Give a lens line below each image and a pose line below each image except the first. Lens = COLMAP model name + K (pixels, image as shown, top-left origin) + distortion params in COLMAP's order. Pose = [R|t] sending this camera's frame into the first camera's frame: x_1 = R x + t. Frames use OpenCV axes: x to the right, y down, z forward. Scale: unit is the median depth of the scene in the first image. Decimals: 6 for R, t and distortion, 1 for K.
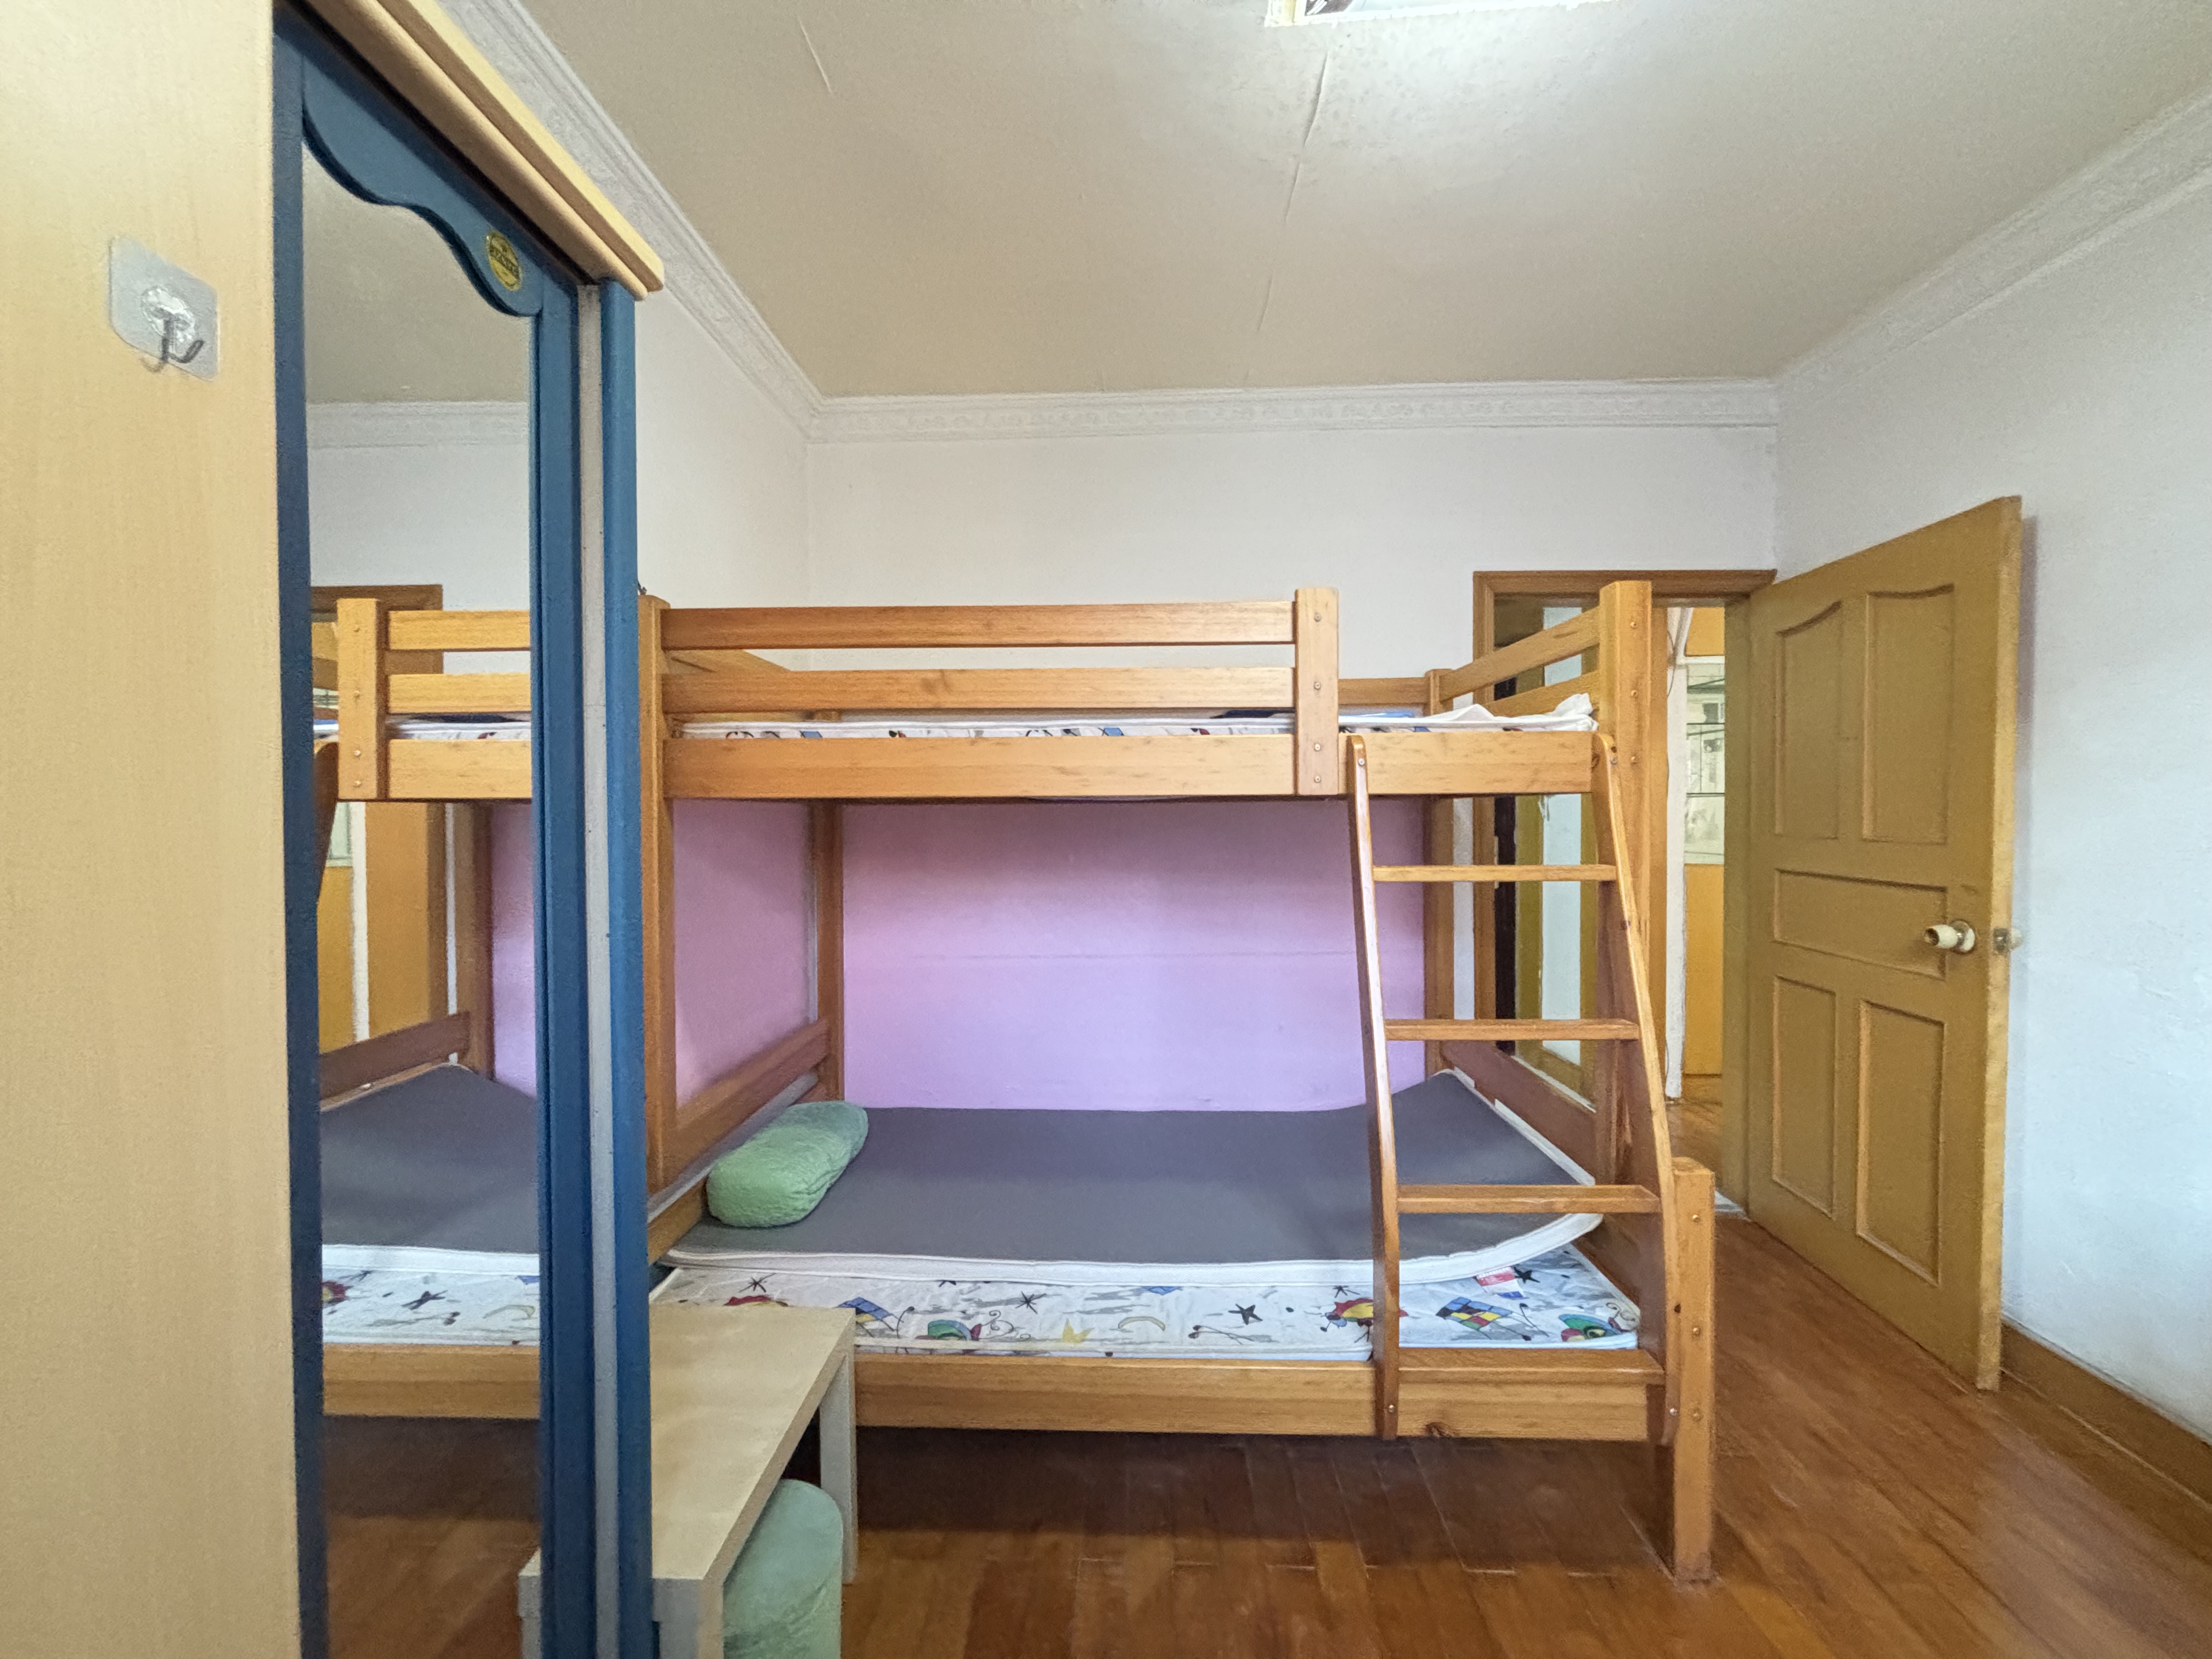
lens RADIAL K [[888.3, 0, 1102.9], [0, 888.3, 831.3], [0, 0, 1]] dist [0.000580, -0.000292]
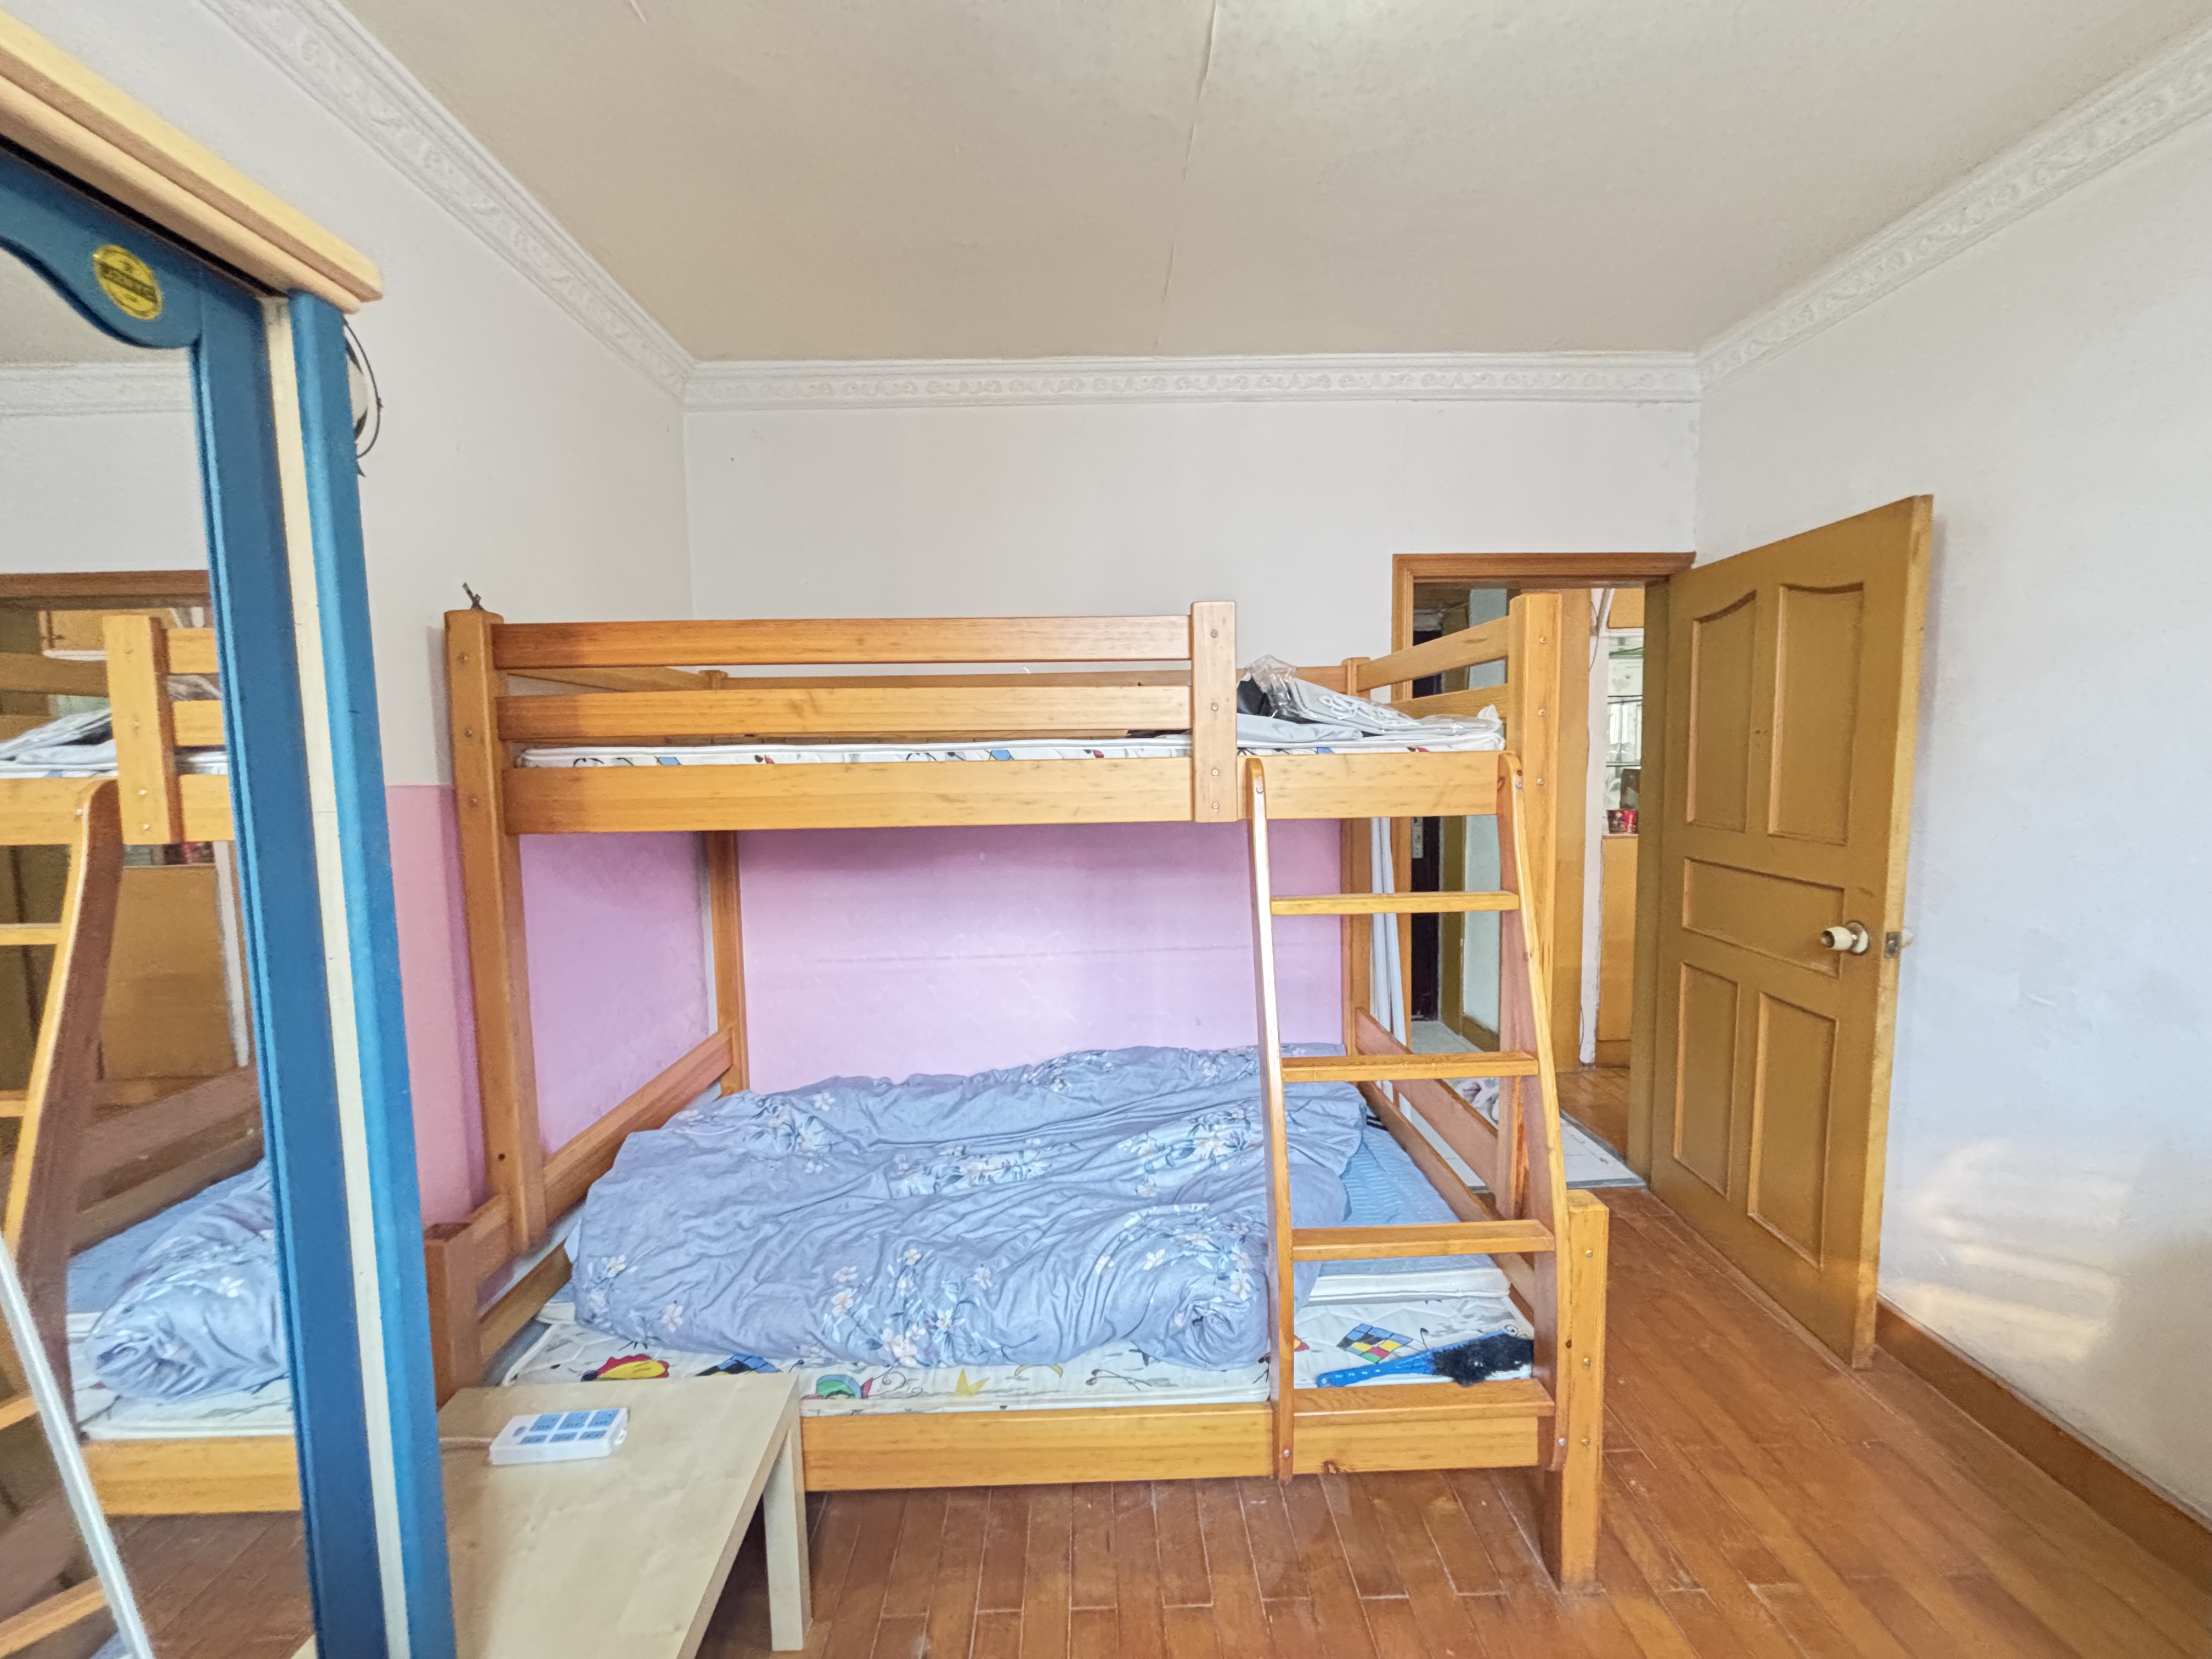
lens RADIAL K [[883.3, 0, 1106.0], [0, 883.3, 829.5], [0, 0, 1]] dist [0.001305, -0.002026]
pose [[0.998180, -0.017562, 0.057691, 0.067152], [0.013762, 0.997749, 0.065626, -0.093379], [-0.058714, -0.064713, 0.996175, 0.065148]]
